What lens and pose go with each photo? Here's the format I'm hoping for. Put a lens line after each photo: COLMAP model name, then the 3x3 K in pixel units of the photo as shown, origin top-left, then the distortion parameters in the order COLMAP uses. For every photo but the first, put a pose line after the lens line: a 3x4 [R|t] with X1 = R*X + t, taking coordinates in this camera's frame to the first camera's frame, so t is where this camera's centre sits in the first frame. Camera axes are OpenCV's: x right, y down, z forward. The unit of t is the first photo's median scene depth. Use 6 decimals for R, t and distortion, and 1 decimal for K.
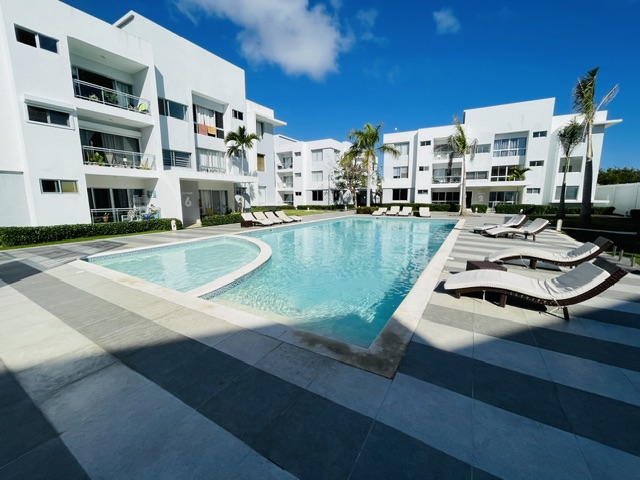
lens RADIAL K [[259.6, 0, 320.0], [0, 259.6, 240.0], [0, 0, 1]] dist [0.001800, 0.000280]
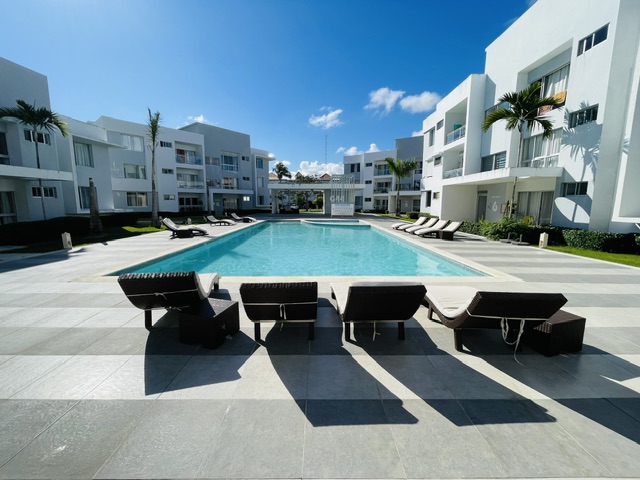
lens RADIAL K [[259.6, 0, 320.0], [0, 259.6, 240.0], [0, 0, 1]] dist [0.001800, 0.000280]
pose [[-0.853432, 0.081146, -0.514850, 0.575818], [-0.079009, 0.956249, 0.281682, -0.290042], [0.515182, 0.281074, -0.809682, 1.719936]]
